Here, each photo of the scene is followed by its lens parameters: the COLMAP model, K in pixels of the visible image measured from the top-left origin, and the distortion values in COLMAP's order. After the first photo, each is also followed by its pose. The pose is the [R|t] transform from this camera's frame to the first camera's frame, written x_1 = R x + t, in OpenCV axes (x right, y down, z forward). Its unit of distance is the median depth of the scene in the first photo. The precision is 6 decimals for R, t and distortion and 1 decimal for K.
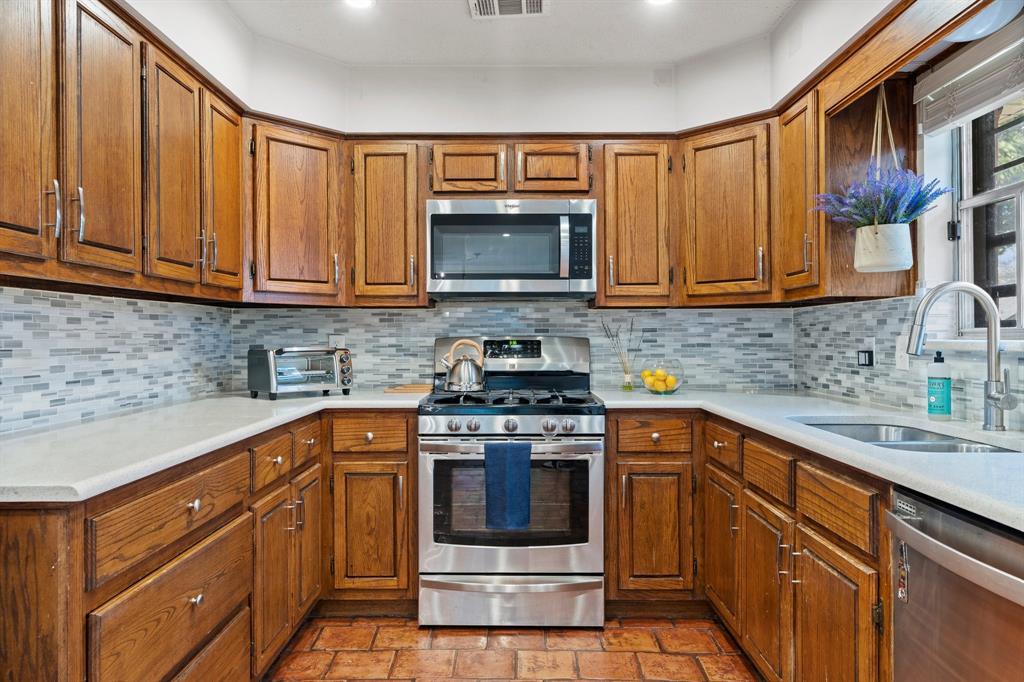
lens RADIAL K [[699.8, 0, 509.7], [0, 699.8, 332.3], [0, 0, 1]] dist [0.001206, 0.002398]
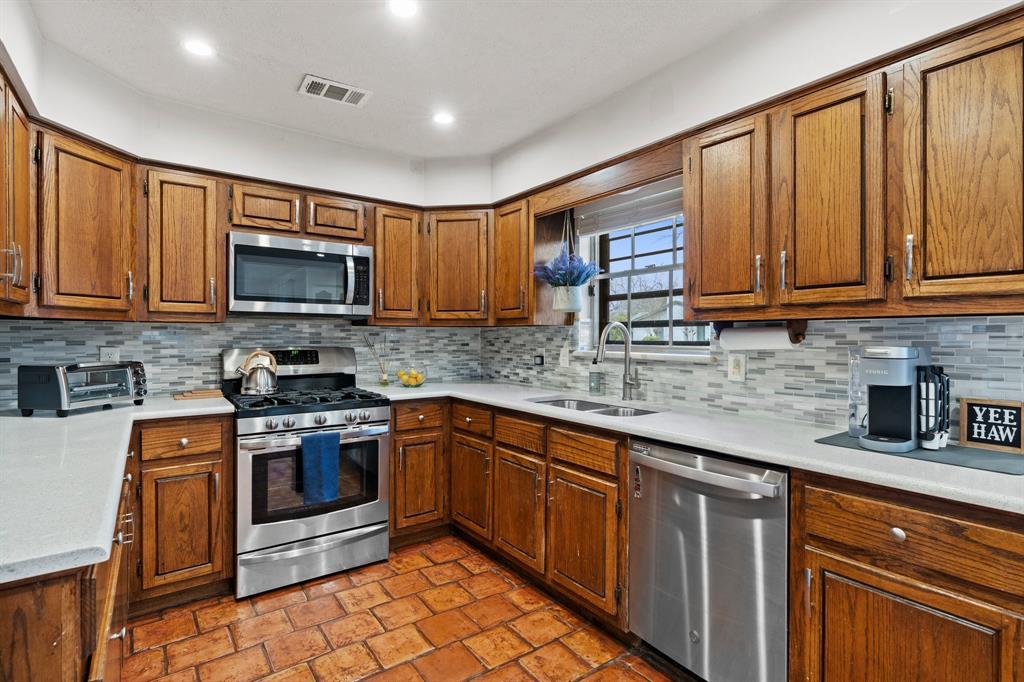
lens RADIAL K [[494.8, 0, 512.6], [0, 494.8, 335.2], [0, 0, 1]] dist [-0.006466, 0.002975]
pose [[0.801648, 0.004512, 0.597779, -0.248369], [-0.009186, 0.999946, 0.004771, -0.027426], [-0.597725, -0.009316, 0.801647, 0.070381]]
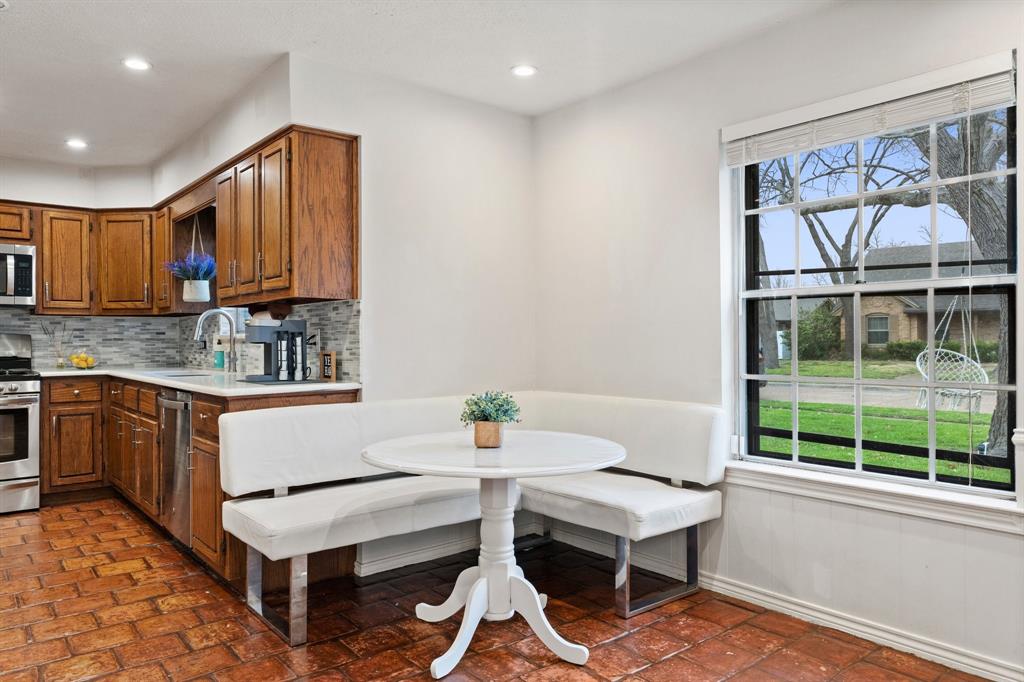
lens RADIAL K [[699.8, 0, 513.6], [0, 699.8, 336.8], [0, 0, 1]] dist [0.001206, 0.002398]
pose [[0.765775, 0.001330, 0.643107, -0.070764], [-0.002591, 0.999996, 0.001018, 0.010235], [-0.643104, -0.002446, 0.765775, -0.963624]]
